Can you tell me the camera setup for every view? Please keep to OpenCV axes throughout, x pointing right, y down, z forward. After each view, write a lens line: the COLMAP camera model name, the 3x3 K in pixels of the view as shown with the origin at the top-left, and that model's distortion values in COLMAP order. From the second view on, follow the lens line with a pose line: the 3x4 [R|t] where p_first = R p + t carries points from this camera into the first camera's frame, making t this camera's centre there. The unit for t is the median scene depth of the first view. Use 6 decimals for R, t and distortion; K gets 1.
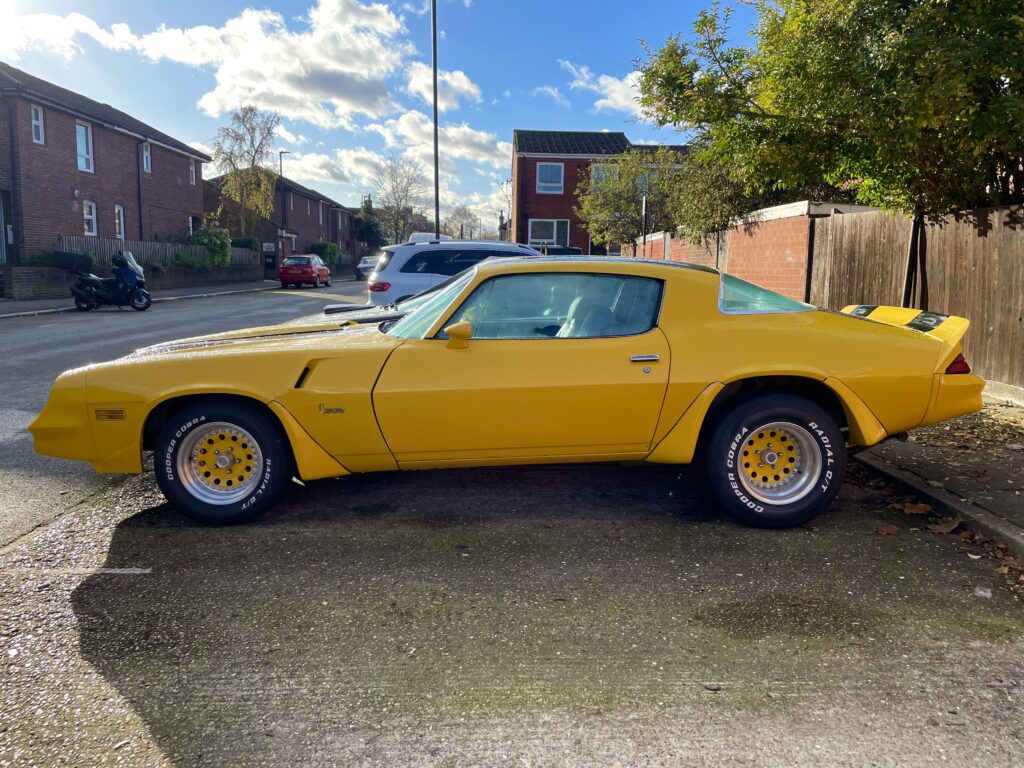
lens RADIAL K [[759.6, 0, 505.3], [0, 759.6, 386.5], [0, 0, 1]] dist [0.038874, -0.022483]
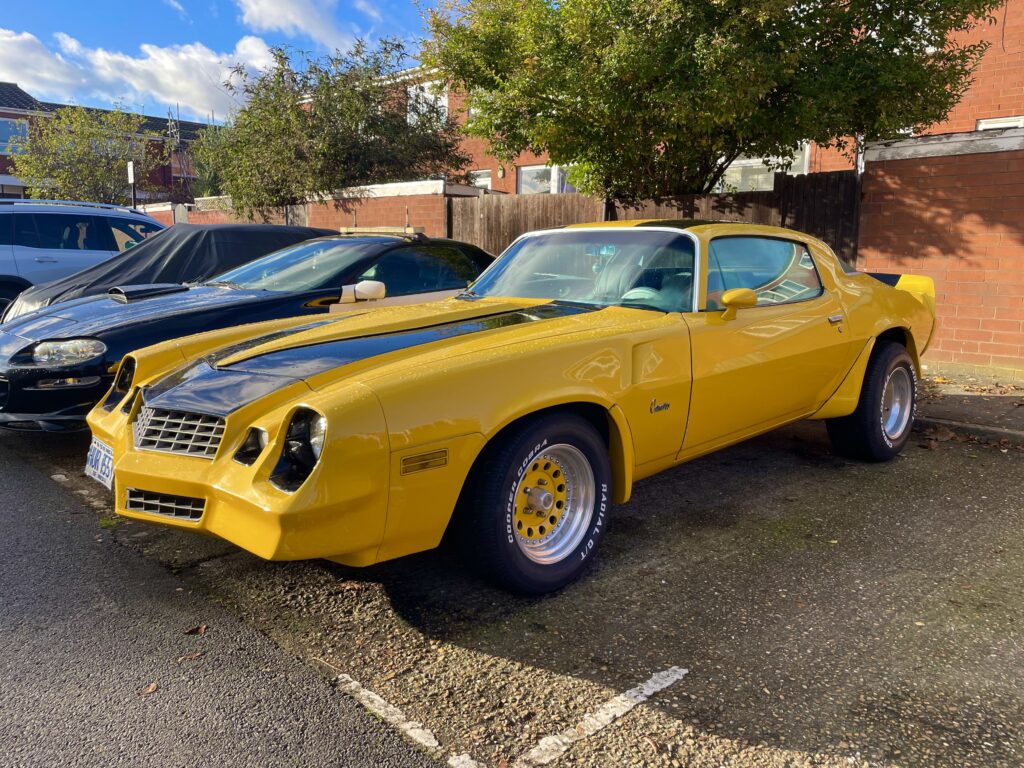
lens RADIAL K [[759.6, 0, 510.2], [0, 759.6, 380.9], [0, 0, 1]] dist [0.038874, -0.022483]
pose [[0.757194, -0.107268, 0.644322, -0.456428], [0.095392, 0.994007, 0.053381, -0.028141], [-0.646187, 0.021043, 0.762889, 0.269790]]
